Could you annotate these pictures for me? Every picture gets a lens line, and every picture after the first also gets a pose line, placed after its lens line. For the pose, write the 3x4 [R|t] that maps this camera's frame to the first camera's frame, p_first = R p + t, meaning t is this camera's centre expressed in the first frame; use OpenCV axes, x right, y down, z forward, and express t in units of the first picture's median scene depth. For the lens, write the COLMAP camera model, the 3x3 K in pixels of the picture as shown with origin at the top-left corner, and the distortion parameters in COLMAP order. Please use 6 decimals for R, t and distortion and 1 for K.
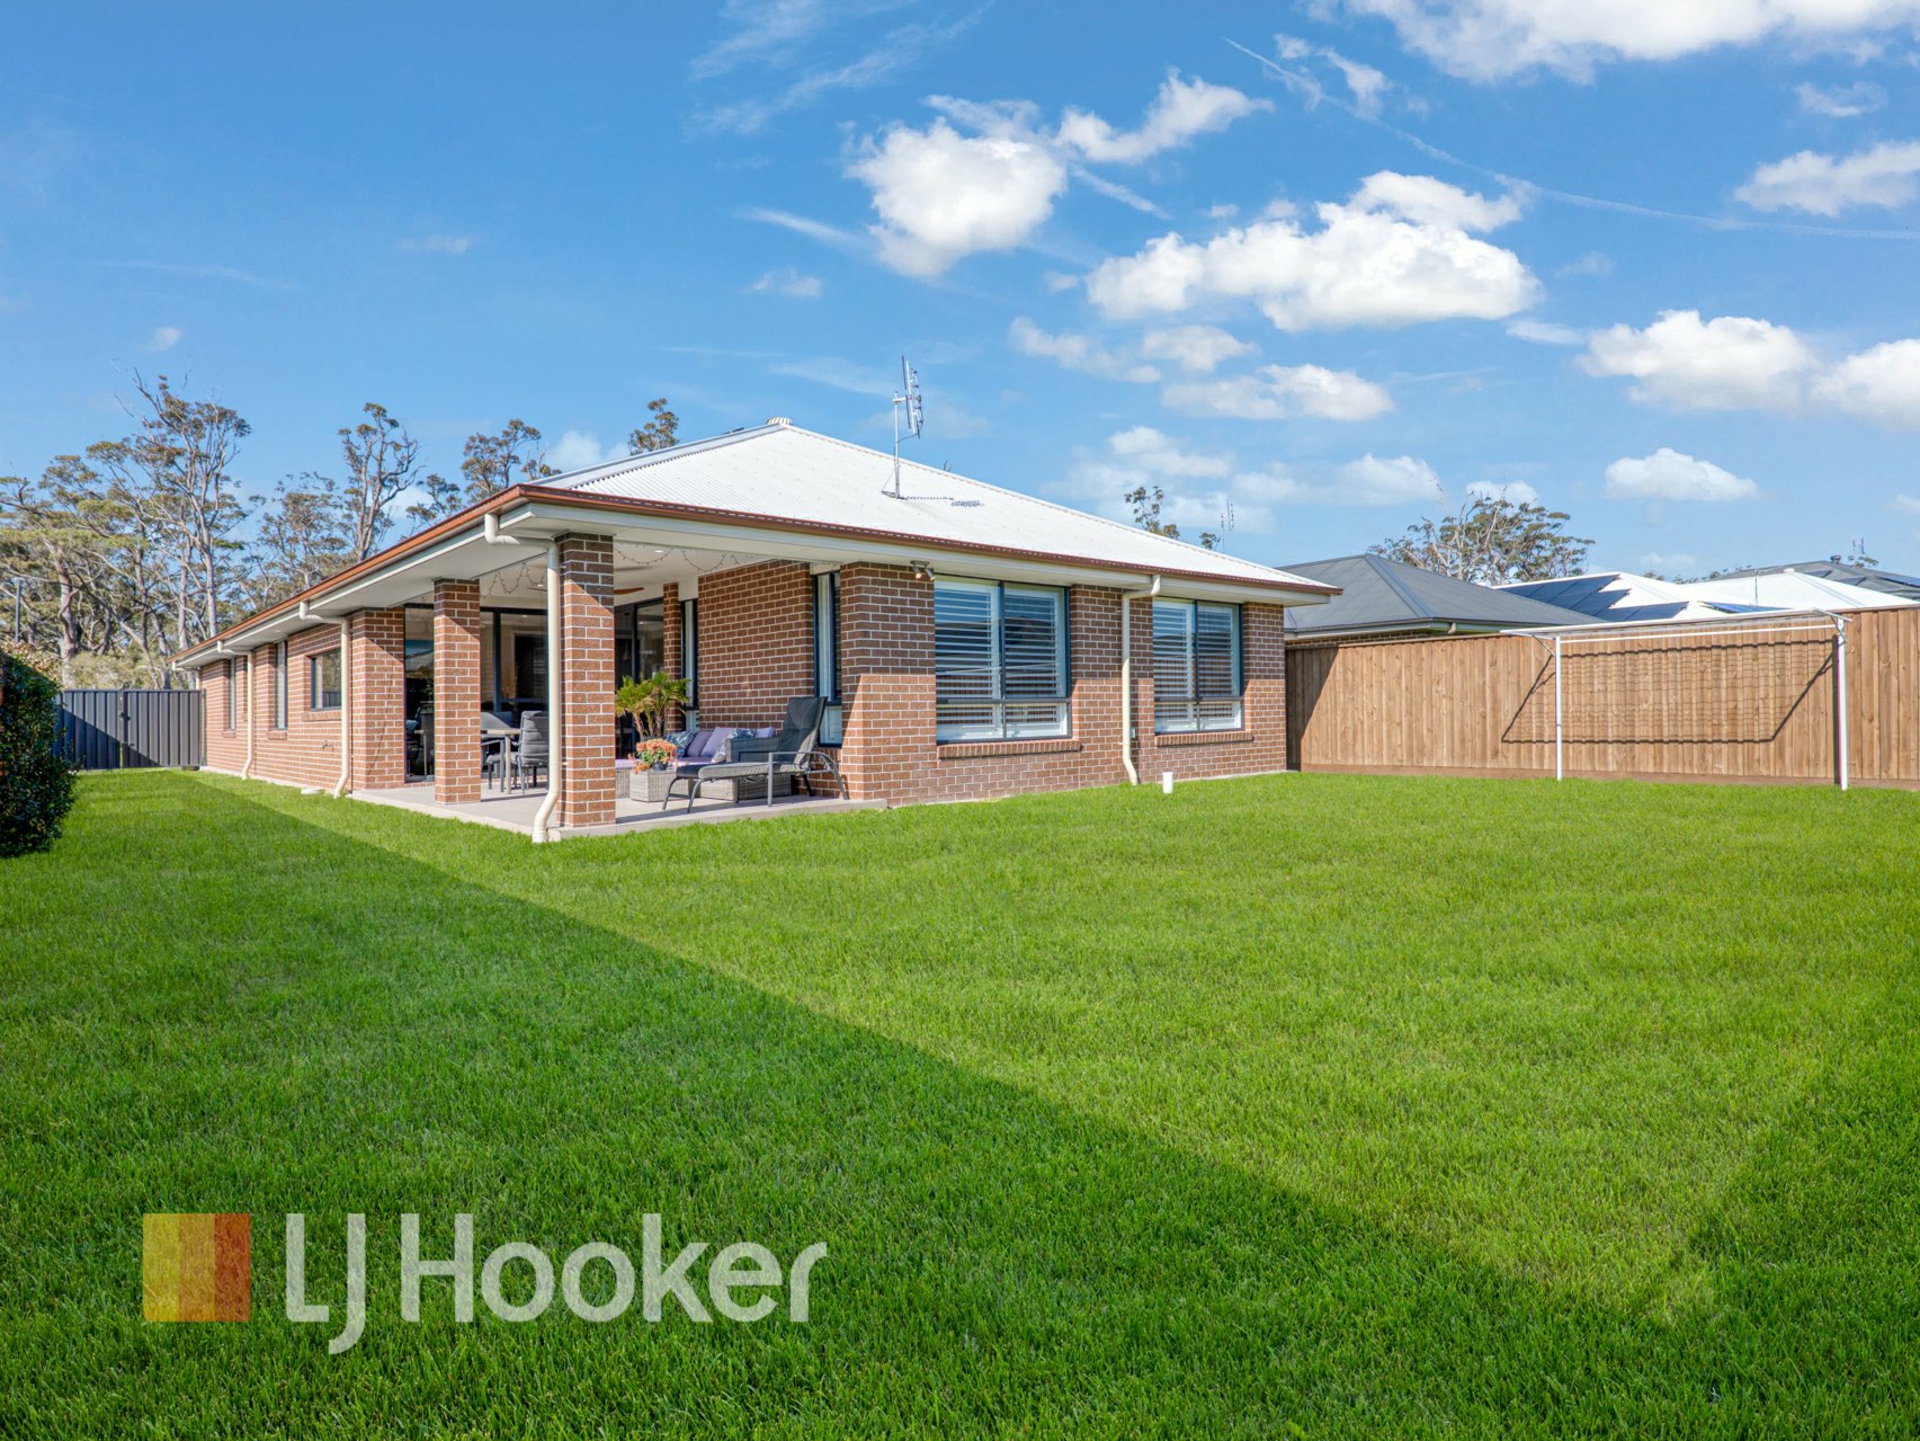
lens RADIAL K [[1043.9, 0, 950.5], [0, 1043.9, 698.2], [0, 0, 1]] dist [-0.004274, -0.000207]
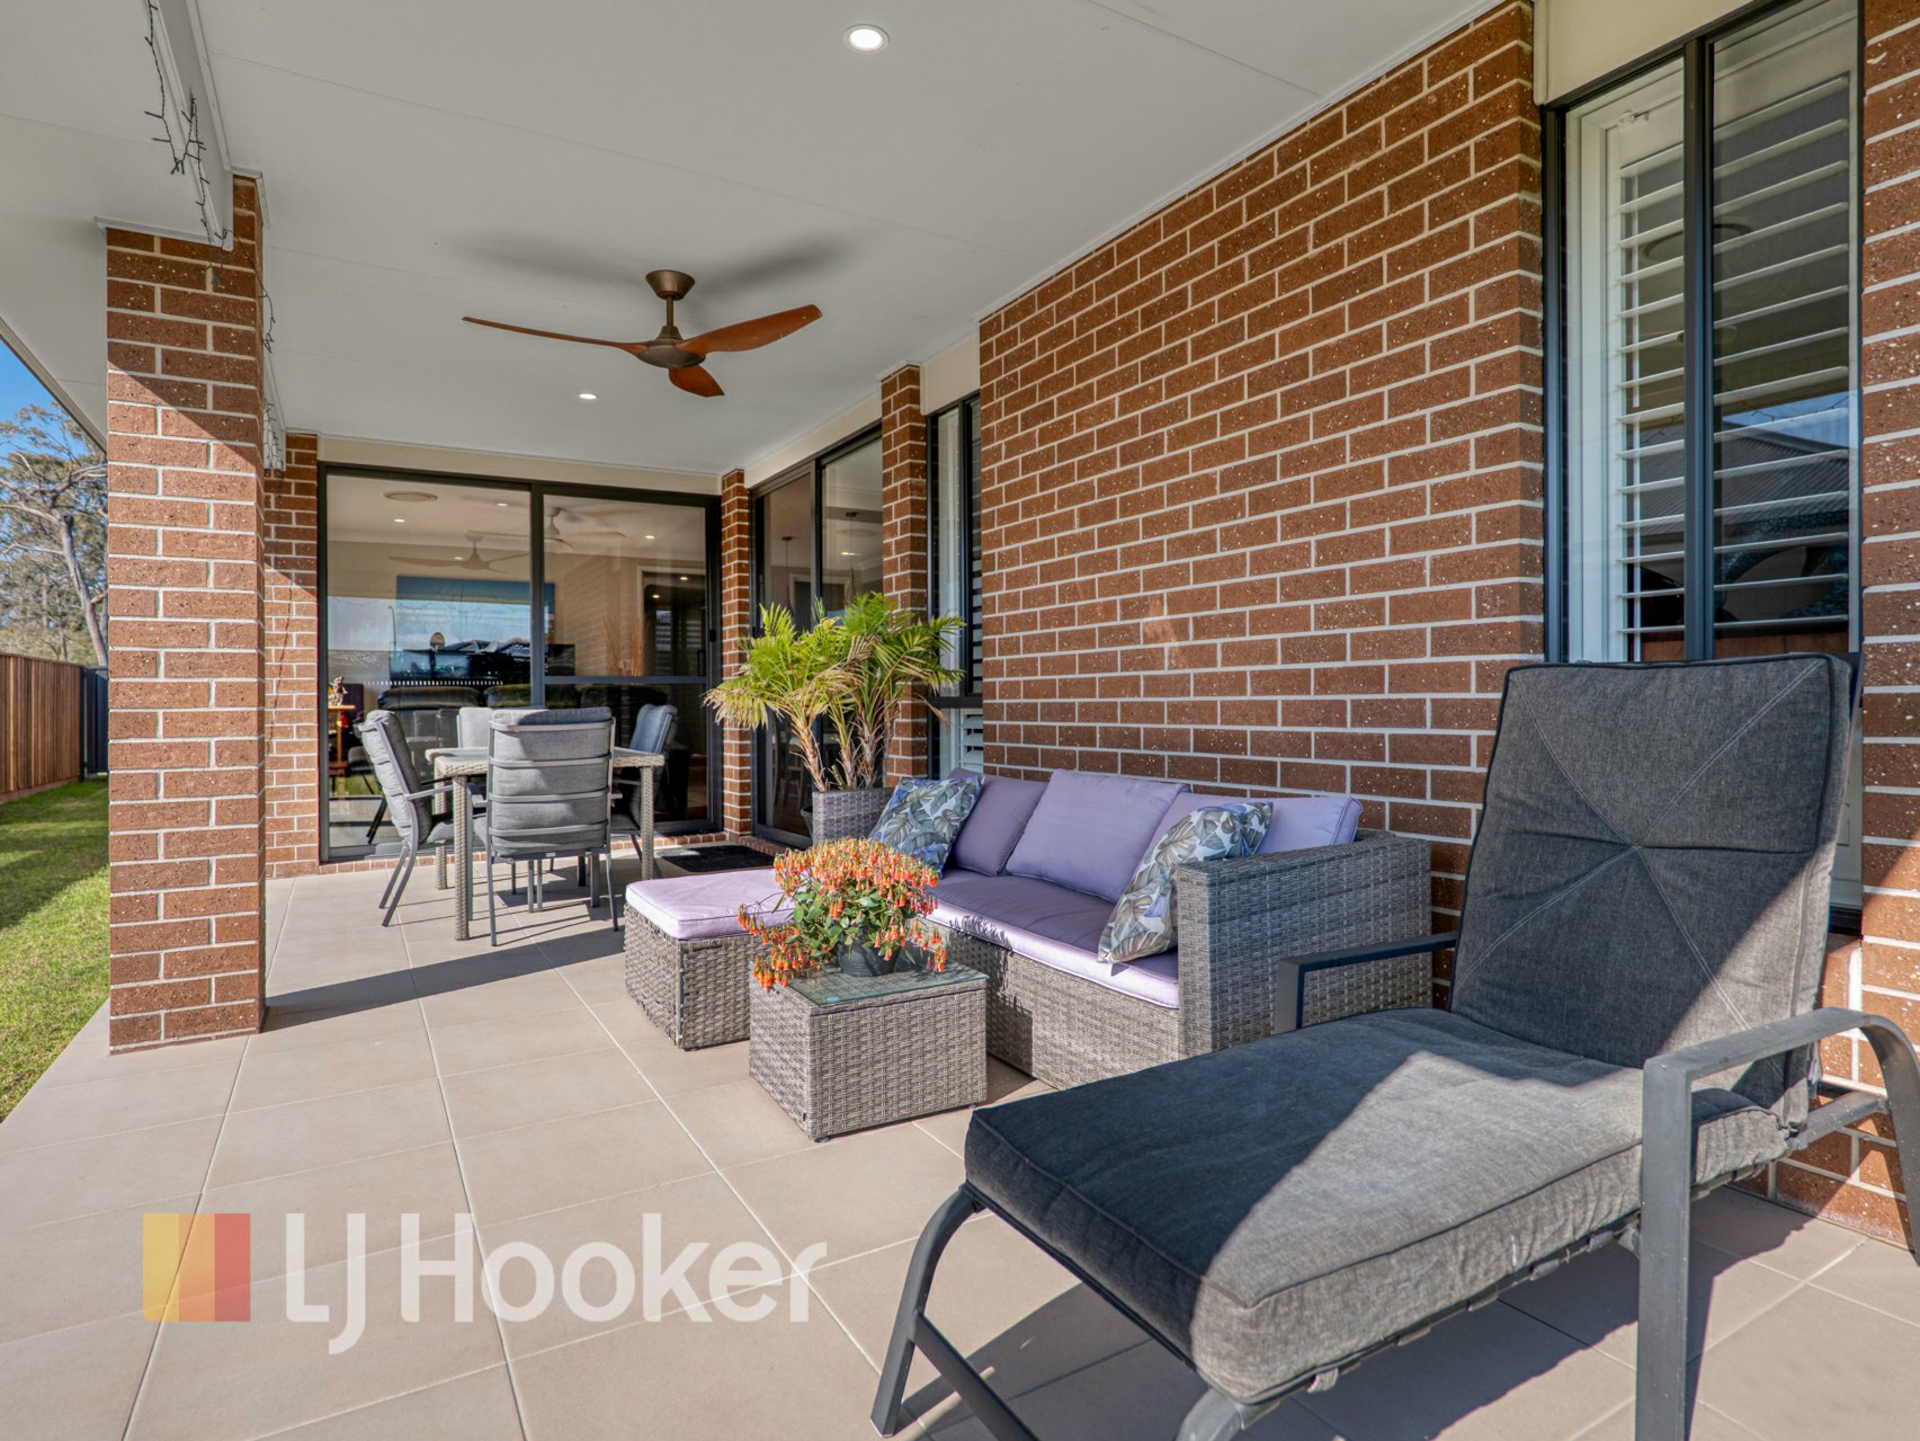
lens RADIAL K [[1043.9, 0, 950.5], [0, 1043.9, 698.2], [0, 0, 1]] dist [-0.004274, -0.000207]
pose [[0.979959, 0.006249, -0.199101, -0.184928], [-0.003274, 0.999878, 0.015269, 0.002853], [0.199172, -0.014311, 0.979860, 0.669902]]
